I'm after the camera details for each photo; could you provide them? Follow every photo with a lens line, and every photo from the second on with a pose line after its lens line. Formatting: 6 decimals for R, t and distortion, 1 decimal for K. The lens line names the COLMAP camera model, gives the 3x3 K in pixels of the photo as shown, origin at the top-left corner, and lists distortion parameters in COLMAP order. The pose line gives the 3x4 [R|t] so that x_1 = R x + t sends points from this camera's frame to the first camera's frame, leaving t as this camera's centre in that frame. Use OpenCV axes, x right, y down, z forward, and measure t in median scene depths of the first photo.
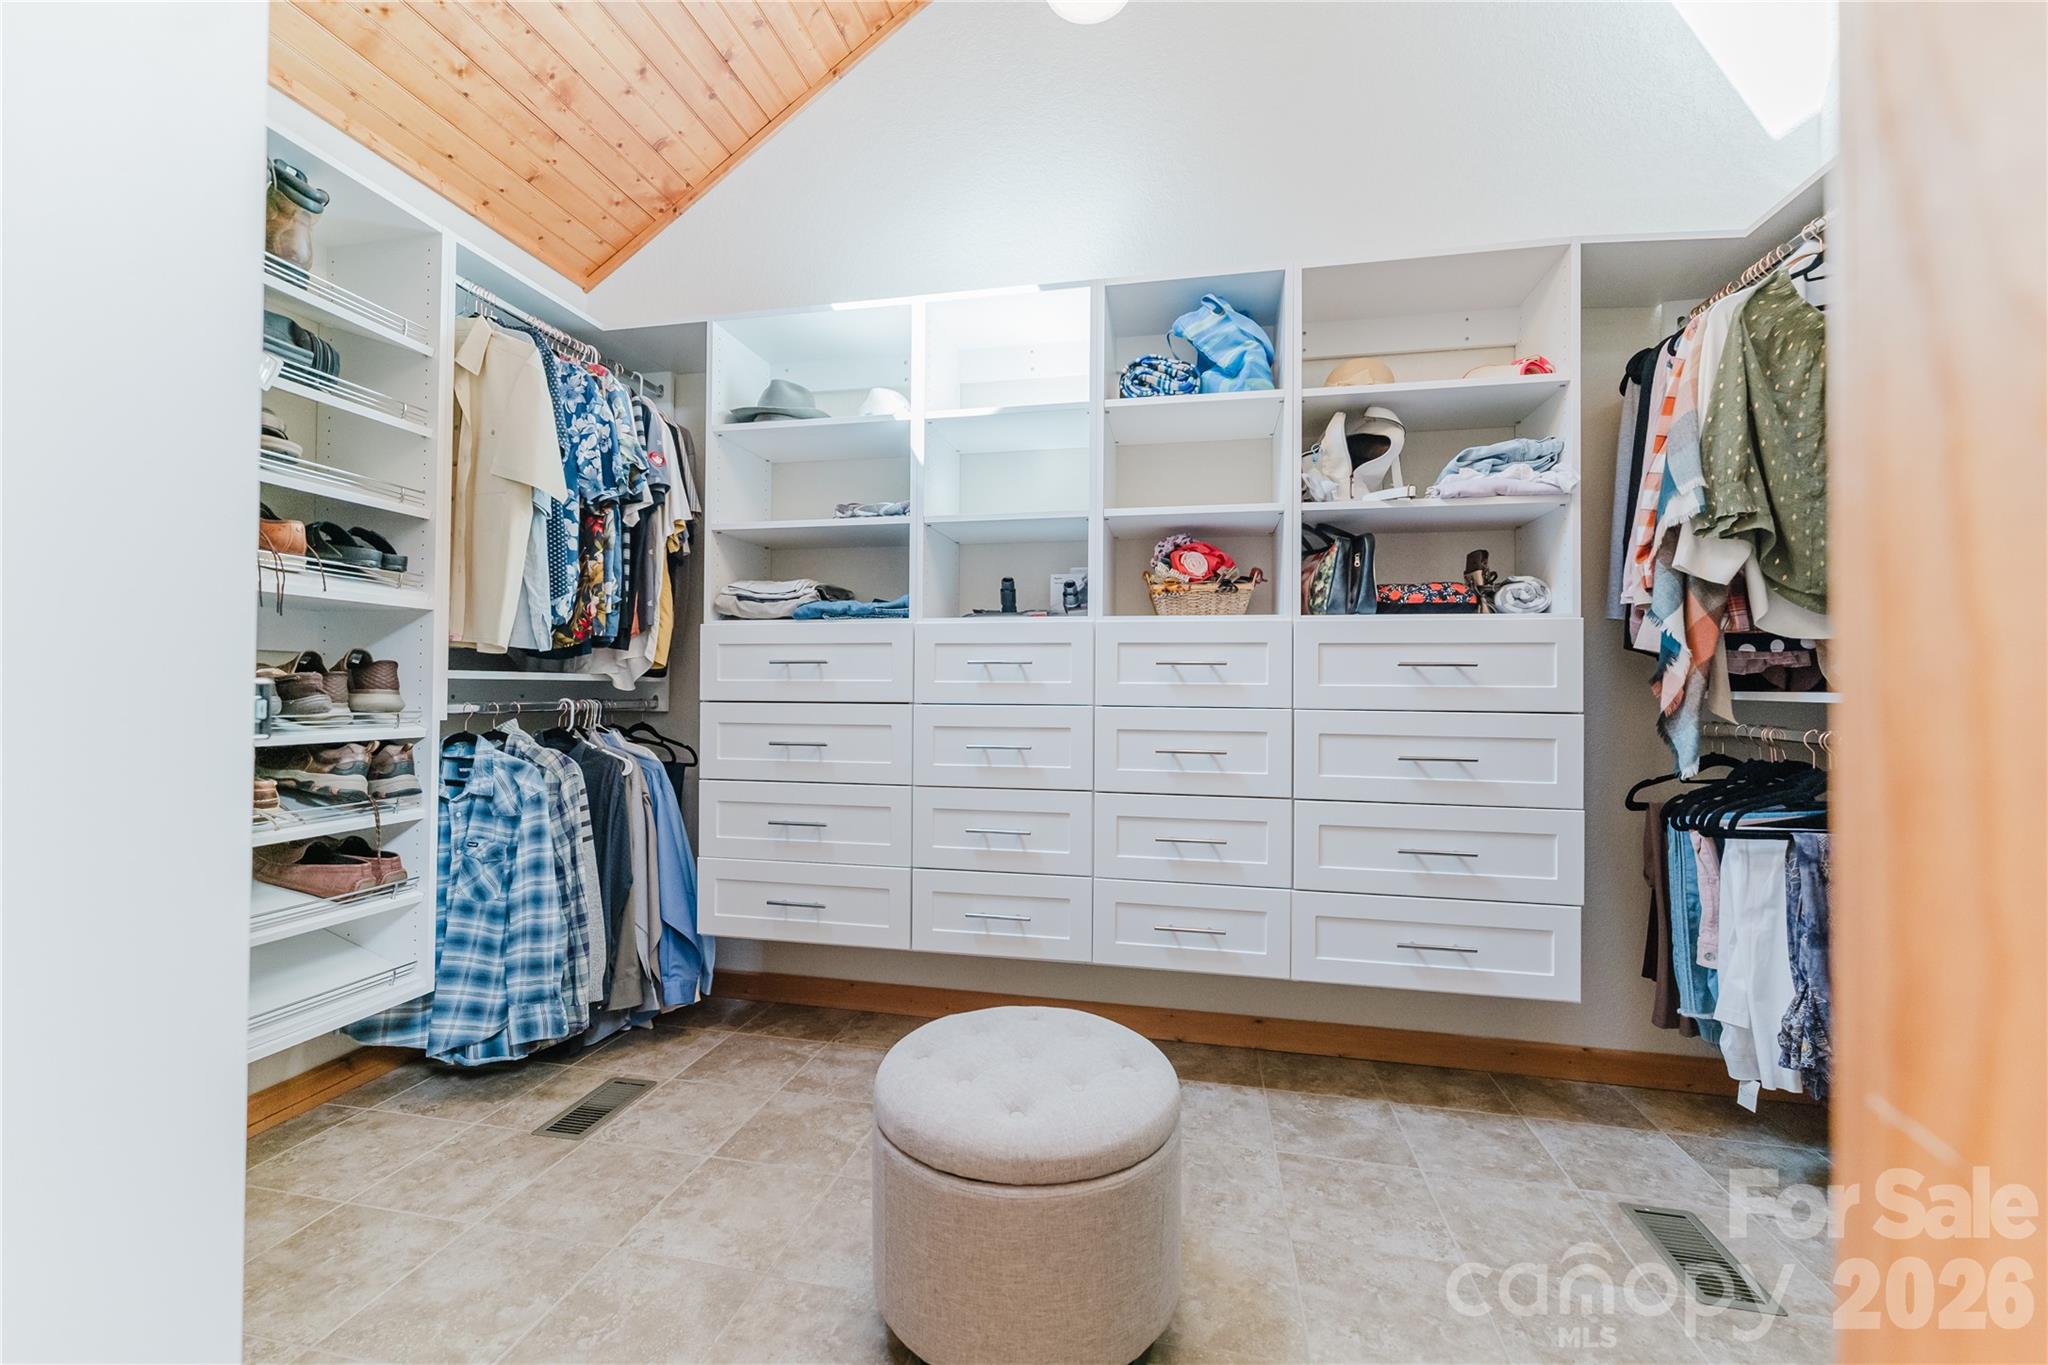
lens RADIAL K [[833.0, 0, 1020.7], [0, 833.0, 677.8], [0, 0, 1]] dist [0.001047, -0.000292]
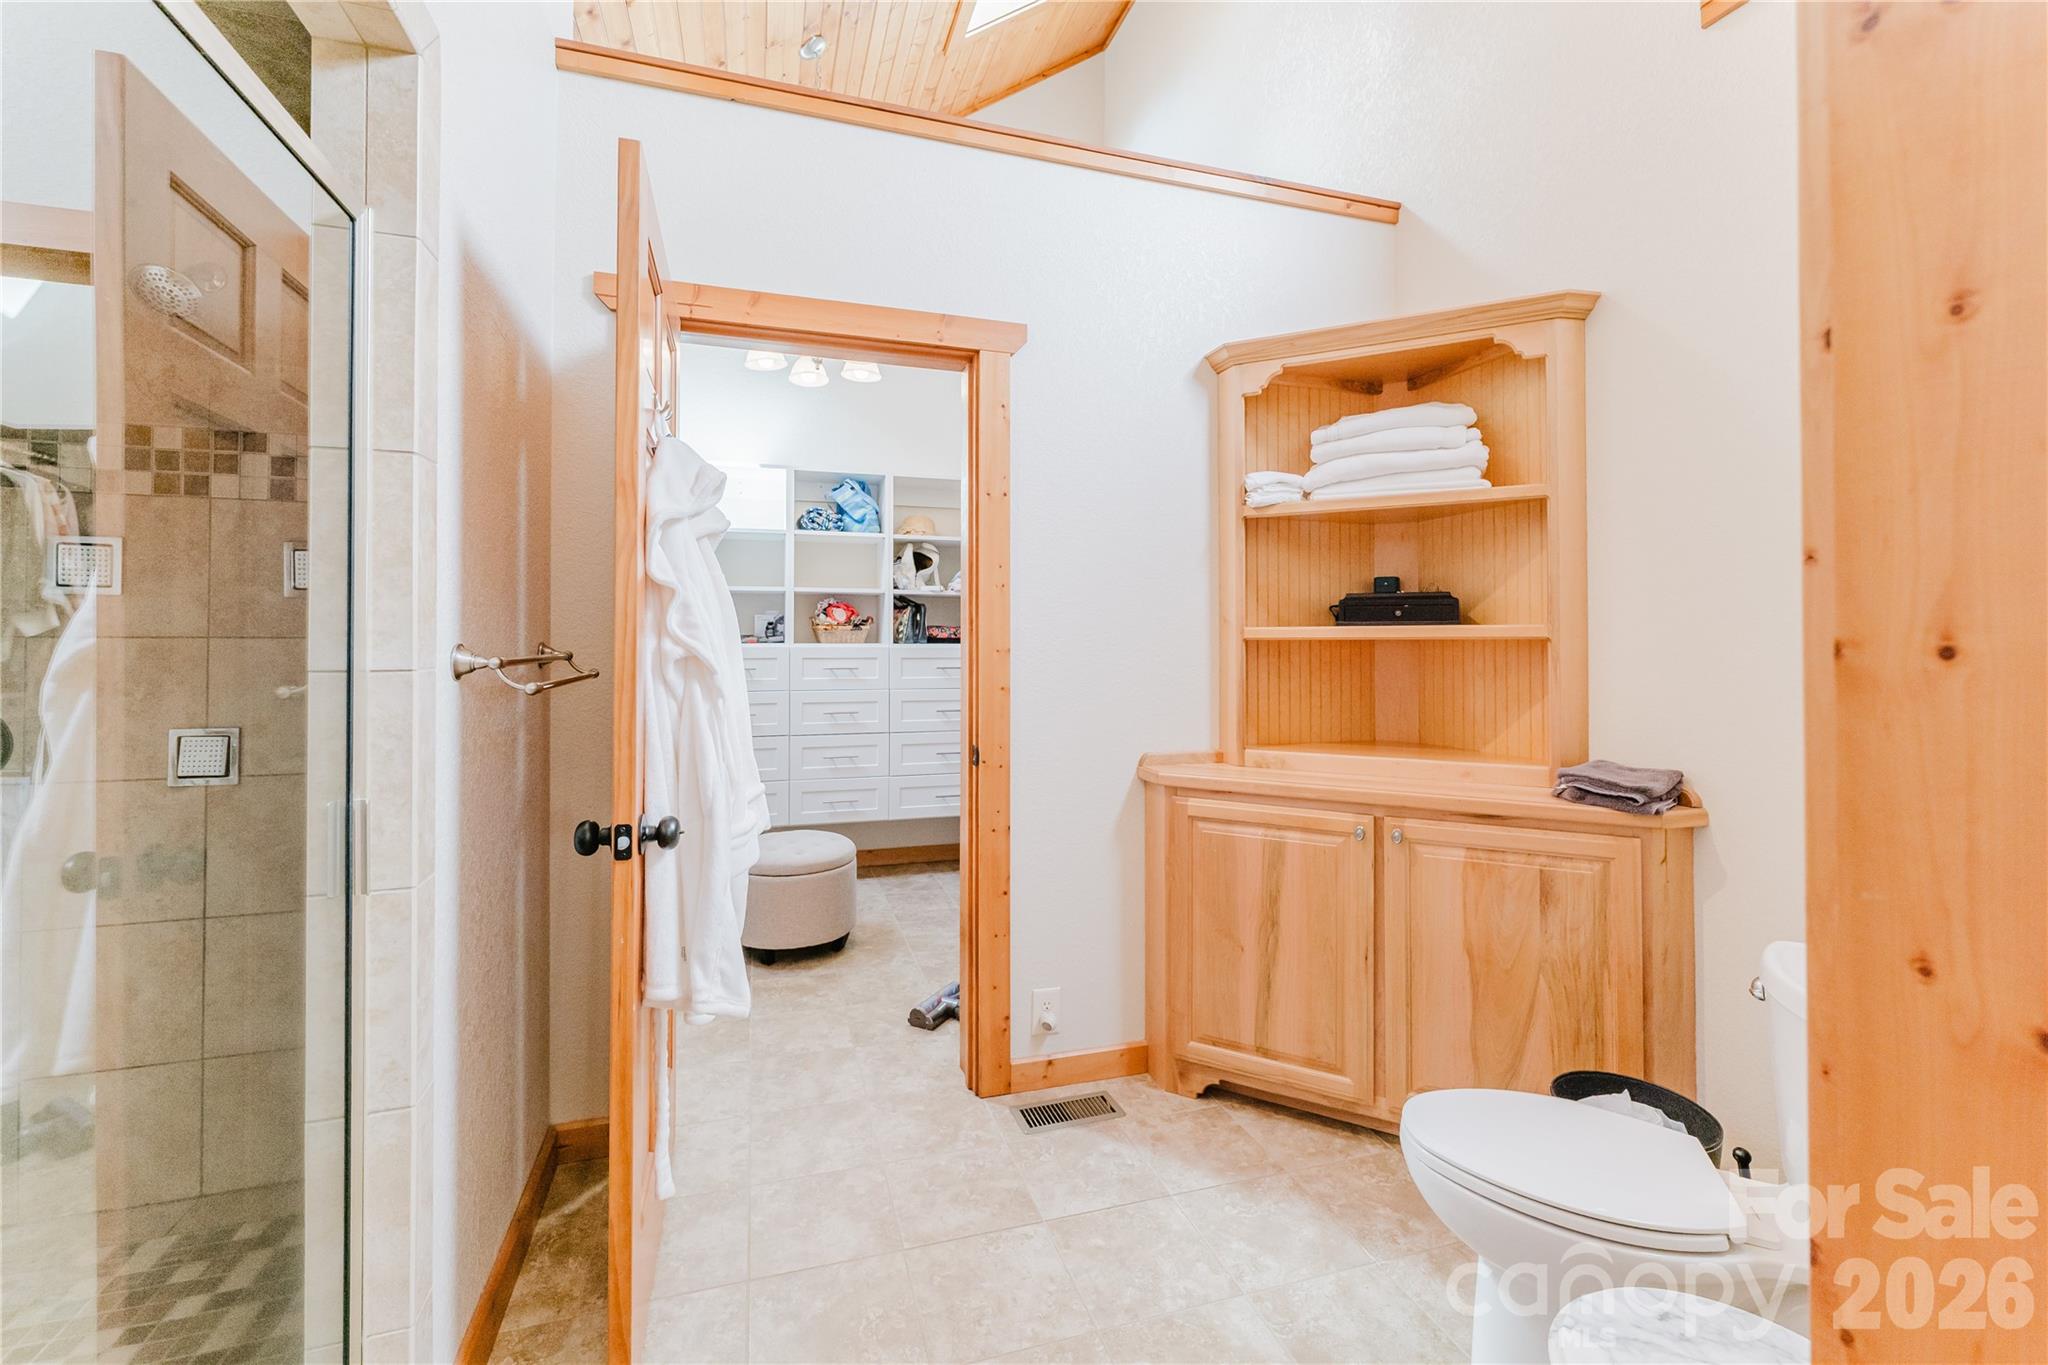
lens RADIAL K [[833.0, 0, 1009.7], [0, 833.0, 633.5], [0, 0, 1]] dist [0.001047, -0.000292]
pose [[0.877910, -0.002397, 0.478819, -0.387141], [0.000391, 0.999991, 0.004289, -0.106396], [-0.478825, -0.003578, 0.877903, -0.925347]]
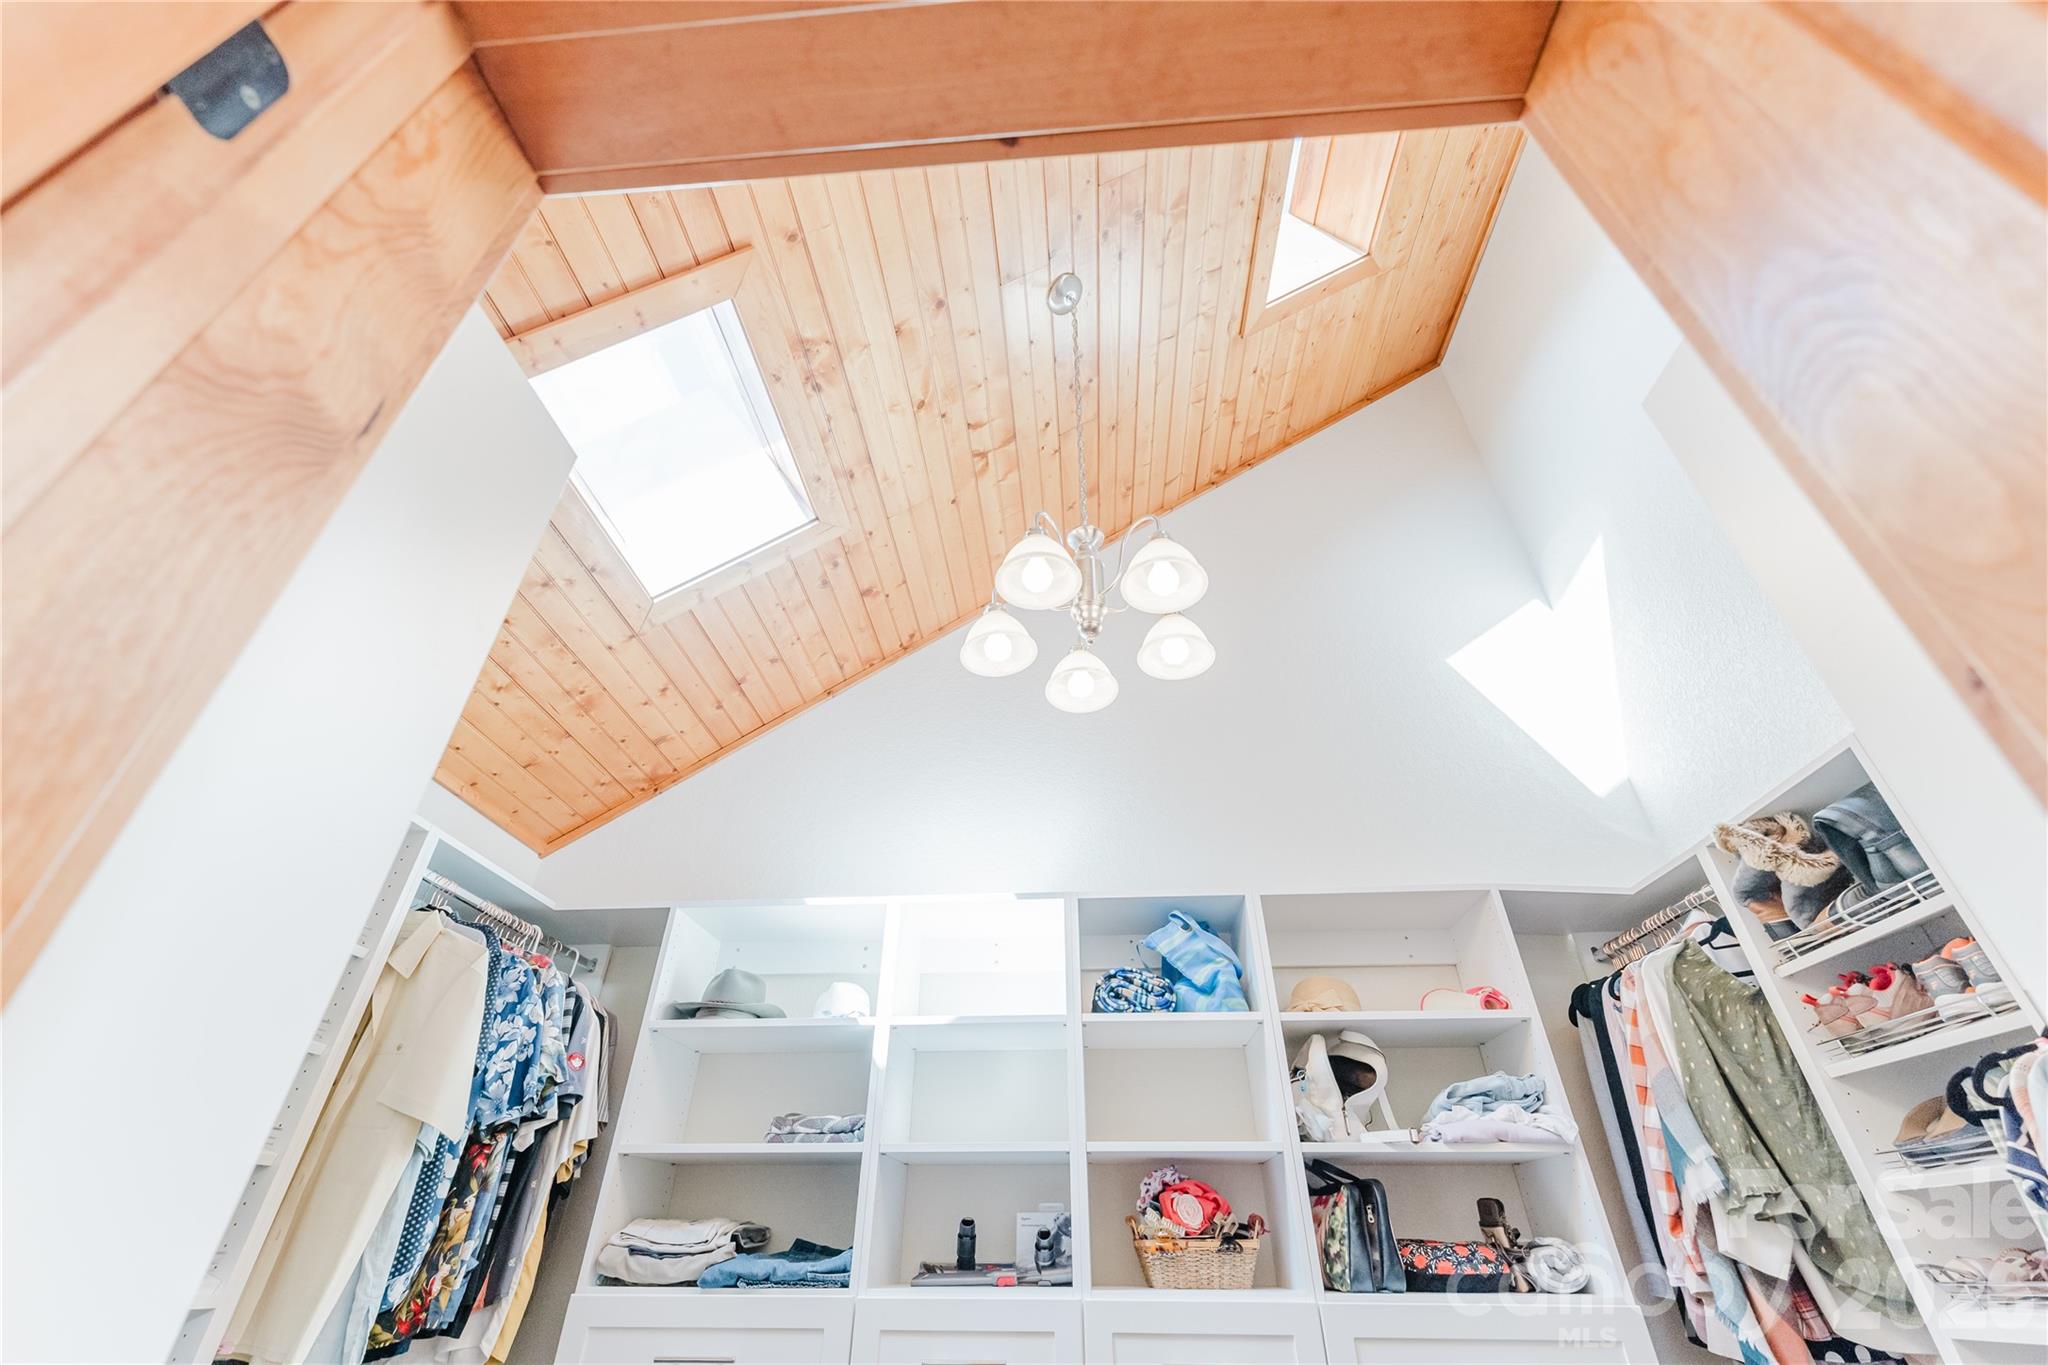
lens RADIAL K [[833.0, 0, 1023.2], [0, 833.0, 673.9], [0, 0, 1]] dist [0.001047, -0.000292]
pose [[0.991865, 0.069530, 0.106624, -0.100649], [0.002007, 0.828990, -0.559260, -0.120552], [-0.127276, 0.554924, 0.822107, -0.011570]]
